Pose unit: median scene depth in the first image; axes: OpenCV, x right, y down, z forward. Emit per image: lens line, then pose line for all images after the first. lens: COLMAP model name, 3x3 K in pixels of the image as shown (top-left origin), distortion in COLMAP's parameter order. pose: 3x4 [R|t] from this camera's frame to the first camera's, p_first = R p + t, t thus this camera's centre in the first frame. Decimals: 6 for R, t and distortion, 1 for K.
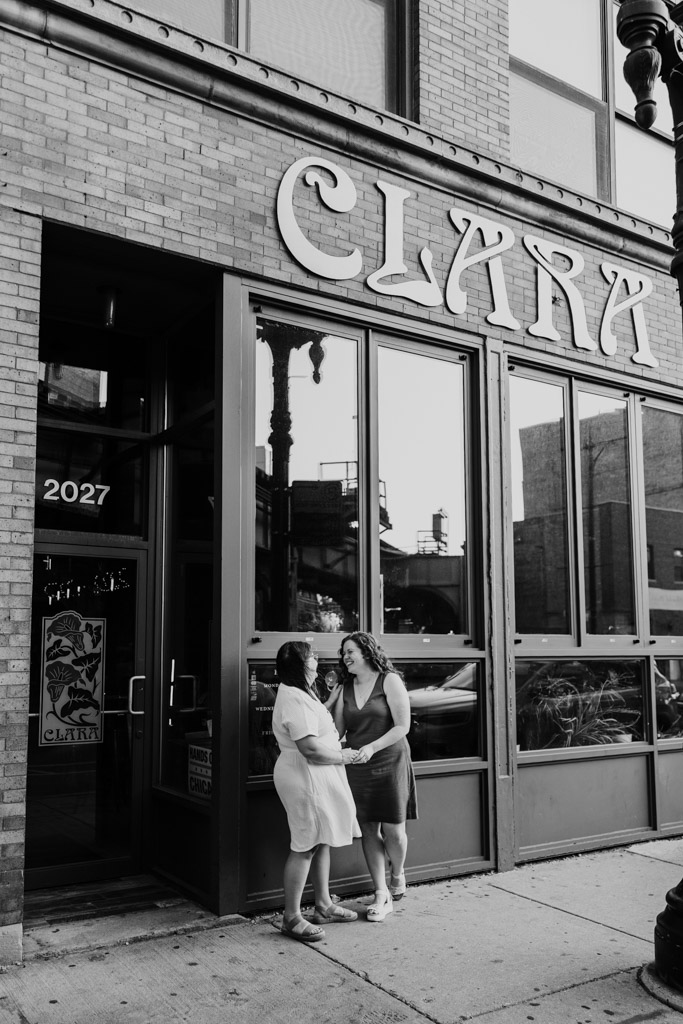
lens RADIAL K [[831.9, 0, 341.5], [0, 831.9, 512.0], [0, 0, 1]] dist [0.007416, 0.007554]
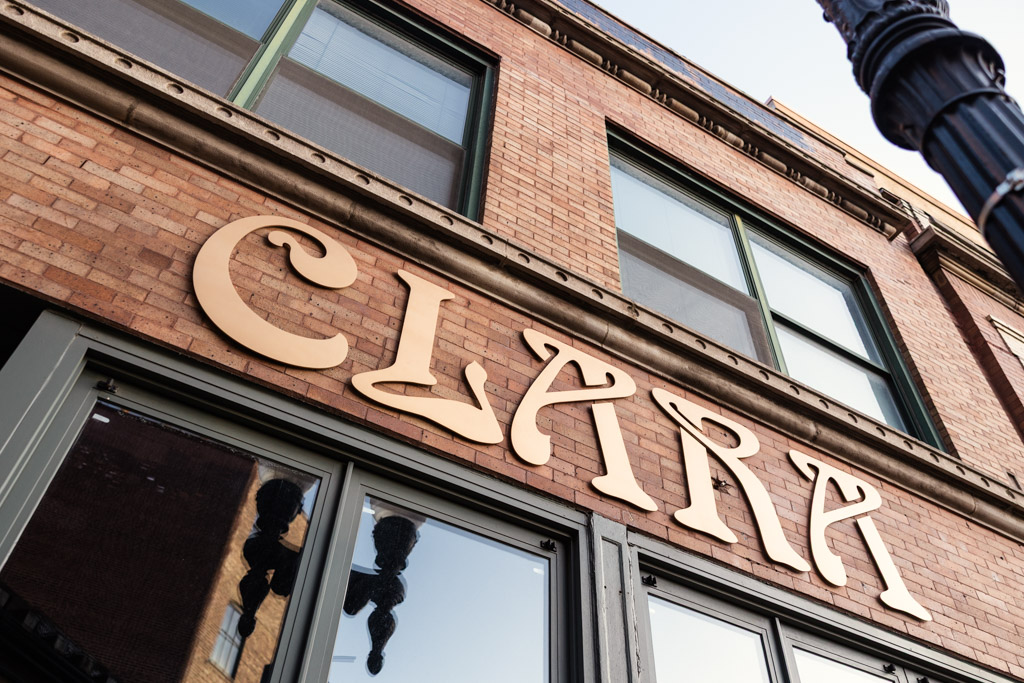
lens RADIAL K [[757.8, 0, 512.0], [0, 757.8, 341.5], [0, 0, 1]] dist [0.008295, 0.001256]
pose [[0.996429, -0.029342, -0.079179, 0.164213], [-0.029598, 0.756823, -0.652950, 0.035497], [0.079083, 0.652961, 0.753251, 0.538617]]
